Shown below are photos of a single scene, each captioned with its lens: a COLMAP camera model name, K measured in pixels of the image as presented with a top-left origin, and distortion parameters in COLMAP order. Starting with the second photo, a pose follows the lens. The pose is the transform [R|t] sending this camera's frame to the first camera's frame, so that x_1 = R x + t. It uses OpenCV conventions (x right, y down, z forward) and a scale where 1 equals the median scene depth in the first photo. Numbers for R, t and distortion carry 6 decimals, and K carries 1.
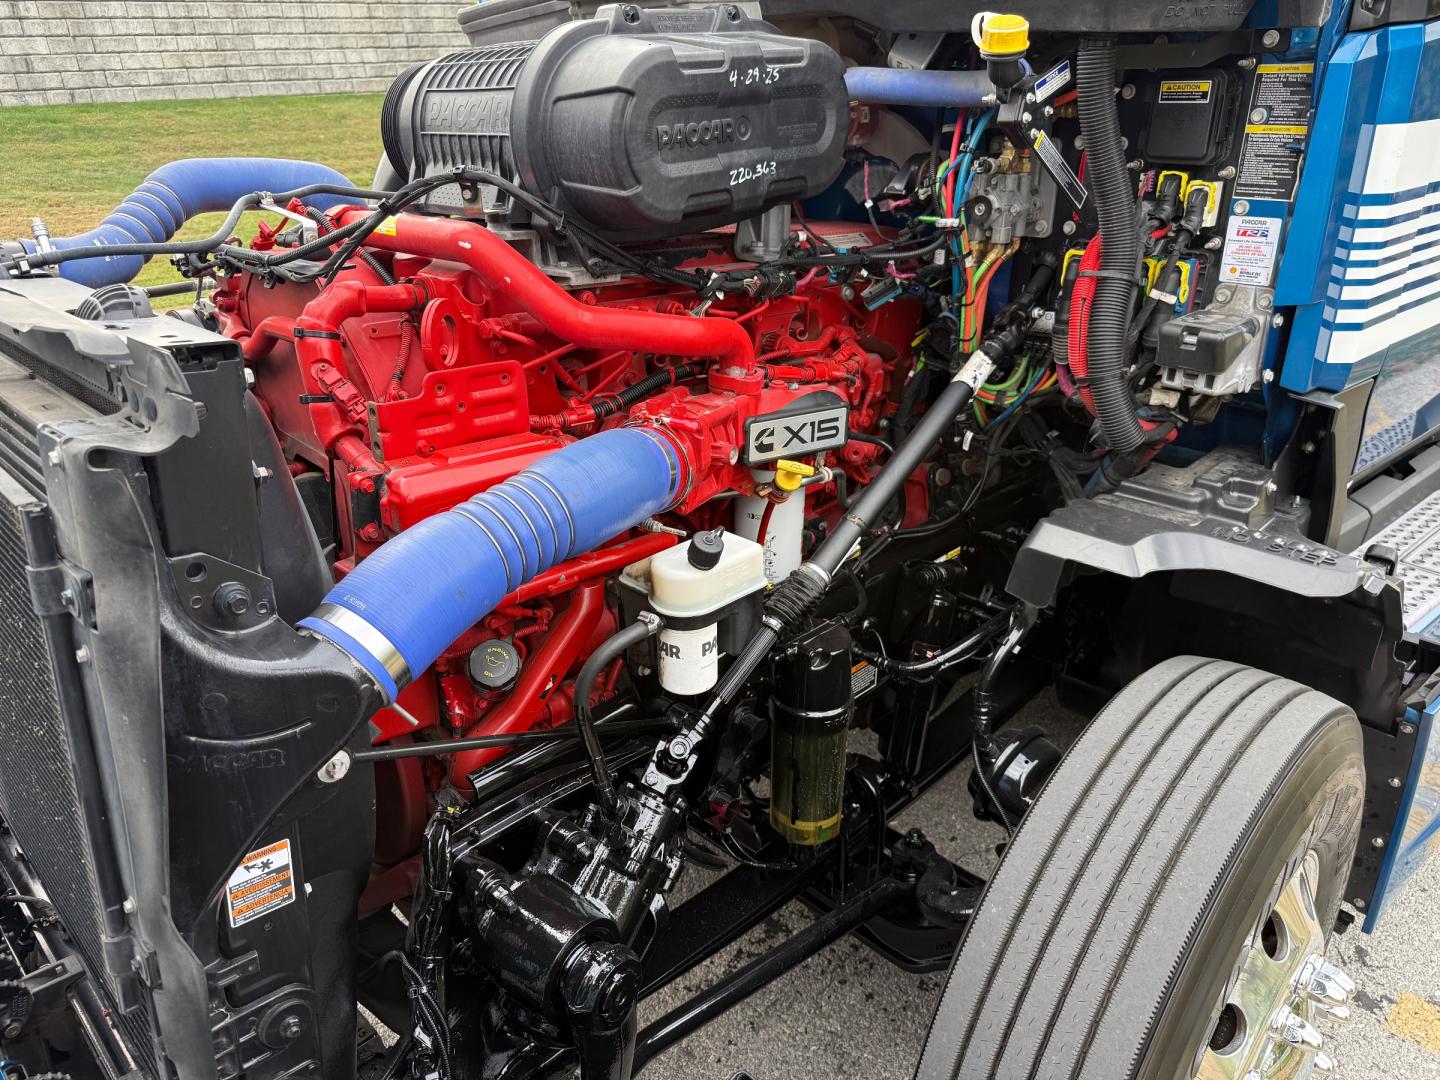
lens RADIAL K [[1041.2, 0, 716.6], [0, 1041.2, 545.6], [0, 0, 1]] dist [0.015566, -0.024081]
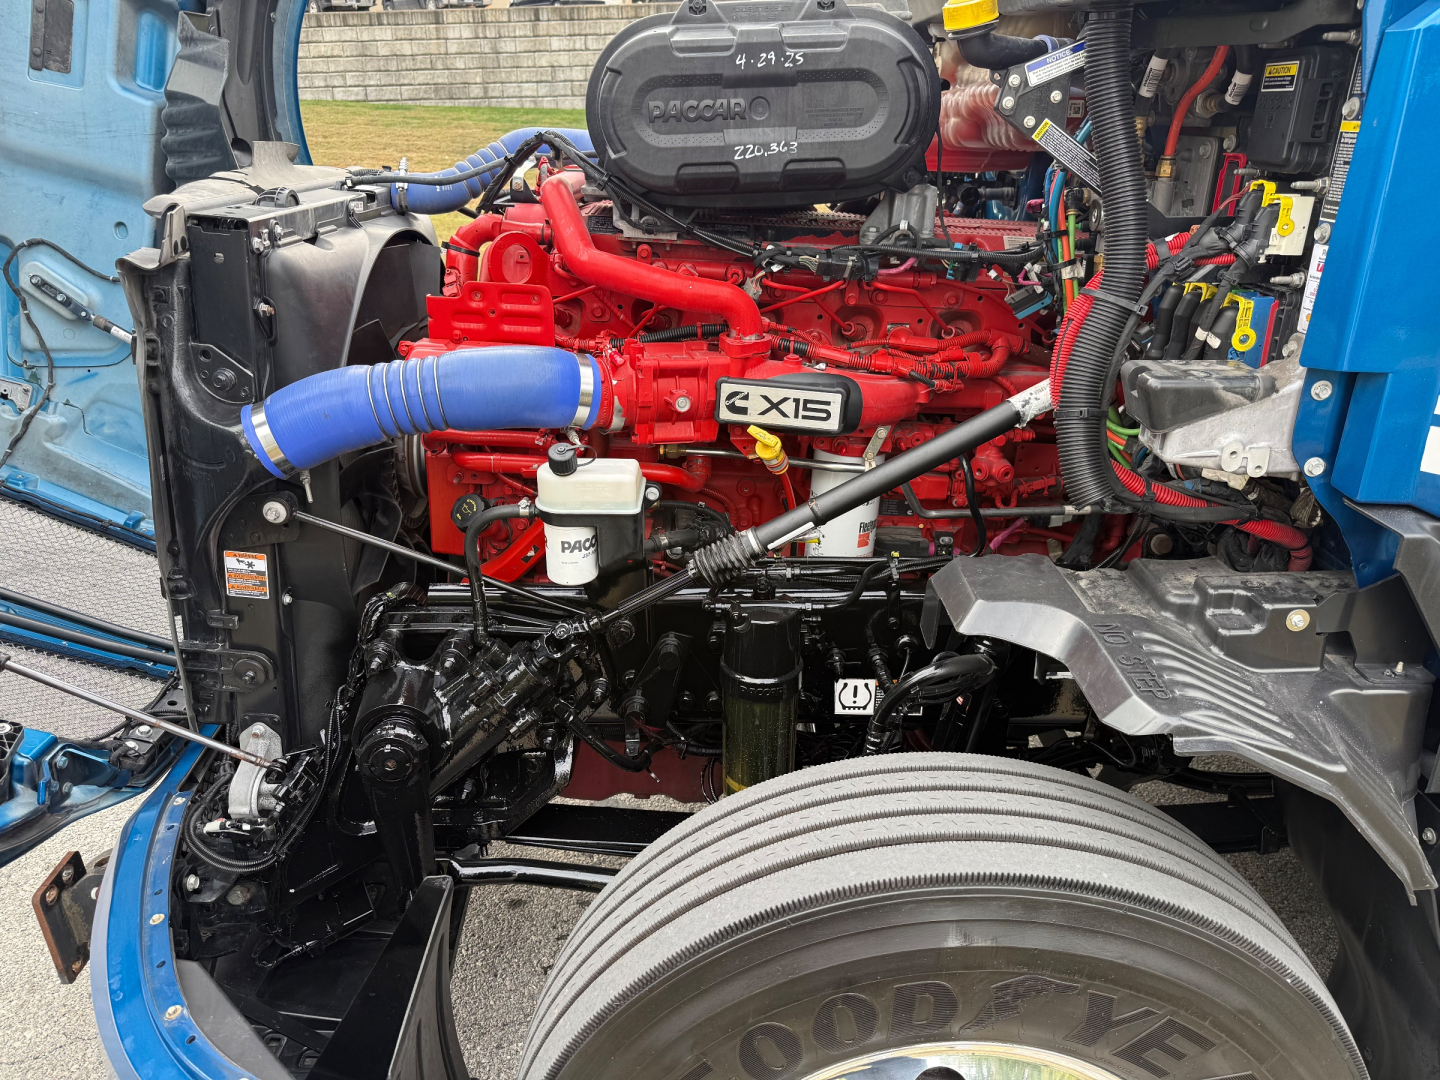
lens RADIAL K [[1041.2, 0, 716.6], [0, 1041.2, 545.6], [0, 0, 1]] dist [0.015566, -0.024081]
pose [[0.697646, 0.290174, -0.655049, 0.815342], [-0.302260, 0.948164, 0.098102, -0.063597], [0.649561, 0.129555, 0.749191, 0.219591]]
